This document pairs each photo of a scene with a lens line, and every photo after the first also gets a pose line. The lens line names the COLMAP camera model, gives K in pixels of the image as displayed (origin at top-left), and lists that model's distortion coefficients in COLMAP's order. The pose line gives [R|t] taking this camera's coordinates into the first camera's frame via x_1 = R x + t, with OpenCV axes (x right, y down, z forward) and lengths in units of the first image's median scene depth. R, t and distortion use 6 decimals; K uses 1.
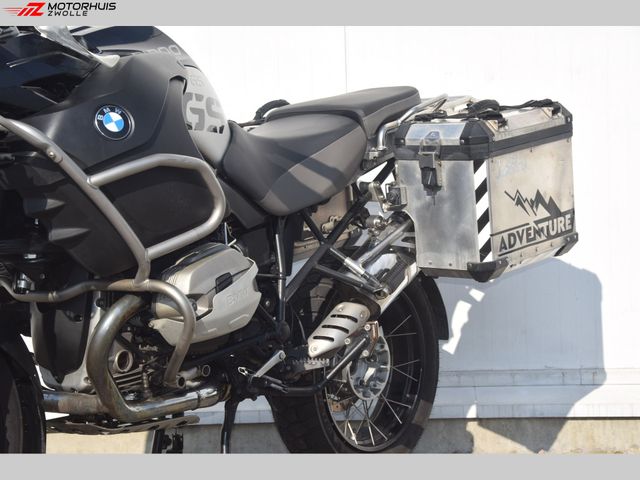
lens RADIAL K [[1542.7, 0, 321.0], [0, 1542.7, 251.3], [0, 0, 1]] dist [0.603803, -0.042494]
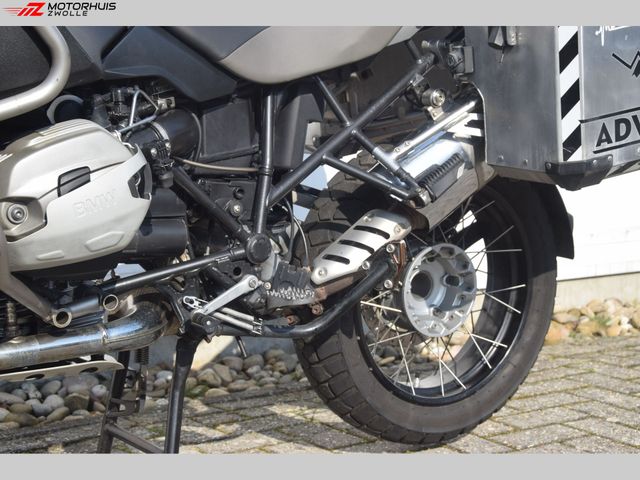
lens RADIAL K [[1314.8, 0, 322.9], [0, 1314.8, 252.9], [0, 0, 1]] dist [0.356855, 0.728379]
pose [[0.958841, 0.063593, -0.276729, 0.163097], [-0.035309, 0.993737, 0.106020, -0.011047], [0.281738, -0.091885, 0.955082, 0.407561]]
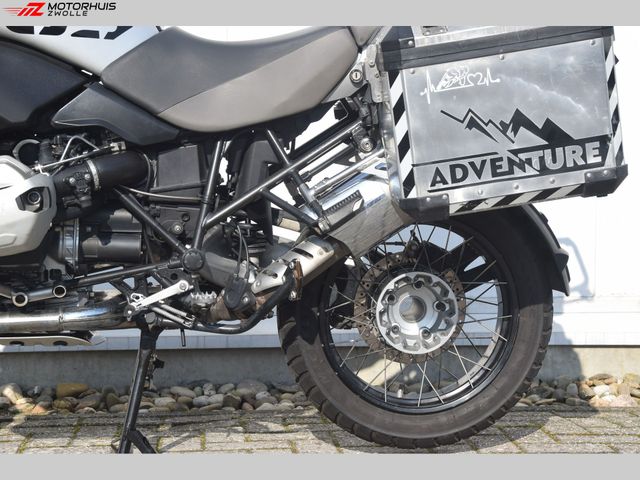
lens RADIAL K [[1542.7, 0, 321.0], [0, 1542.7, 251.3], [0, 0, 1]] dist [0.603803, -0.042494]
pose [[0.704335, 0.082405, -0.705068, 0.638986], [-0.043264, 0.996376, 0.073232, -0.022402], [0.708548, -0.021075, 0.705348, 0.389331]]
